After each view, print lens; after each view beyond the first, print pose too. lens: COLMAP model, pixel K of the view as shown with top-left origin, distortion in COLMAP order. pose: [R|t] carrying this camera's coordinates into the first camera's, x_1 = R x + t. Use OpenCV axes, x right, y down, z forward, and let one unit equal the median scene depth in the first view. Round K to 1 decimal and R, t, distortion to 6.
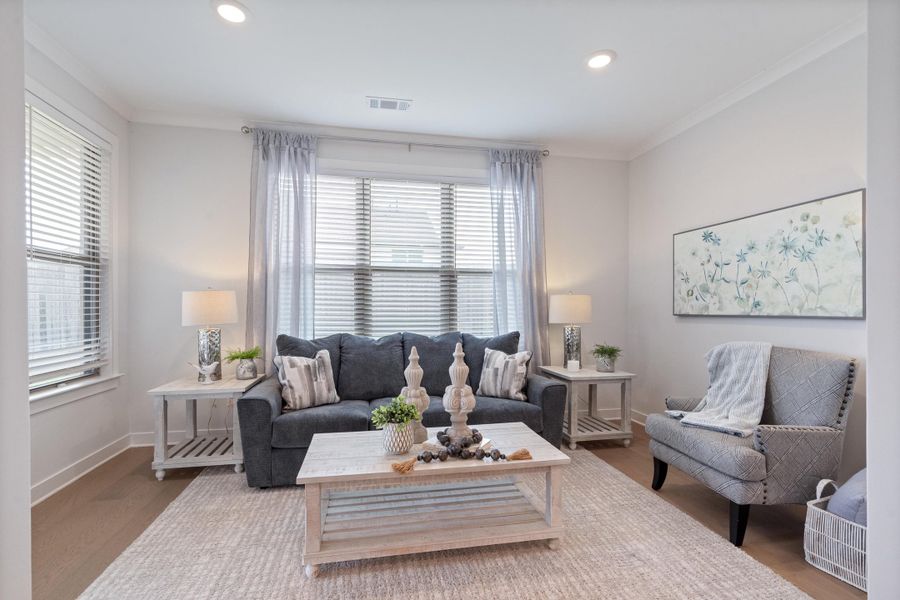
lens RADIAL K [[416.2, 0, 444.0], [0, 416.2, 304.9], [0, 0, 1]] dist [-0.001989, 0.000978]
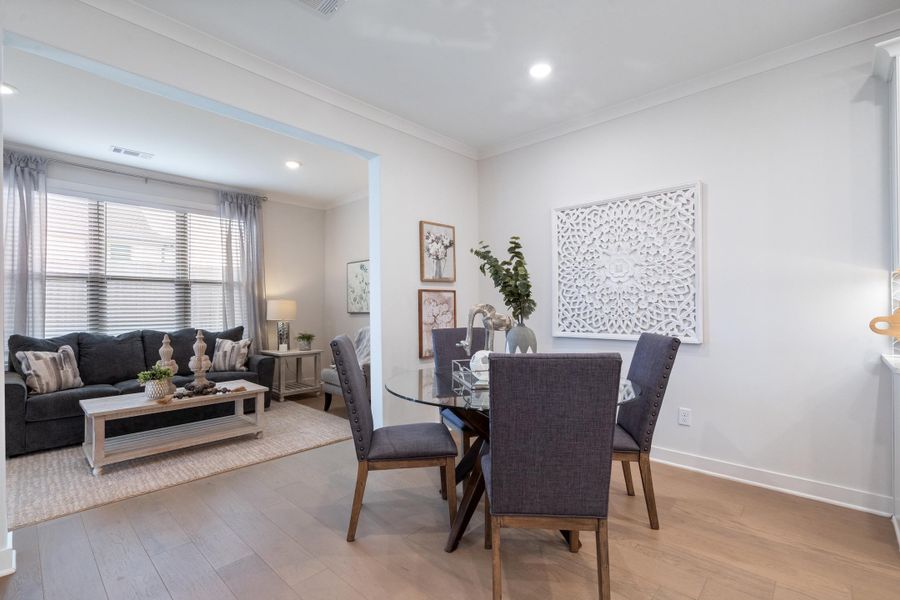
lens RADIAL K [[416.2, 0, 444.0], [0, 416.2, 304.9], [0, 0, 1]] dist [-0.001989, 0.000978]
pose [[0.822153, -0.003045, 0.569259, -0.069395], [0.005032, 0.999985, -0.001919, -0.002019], [-0.569244, 0.004442, 0.822156, -0.601191]]
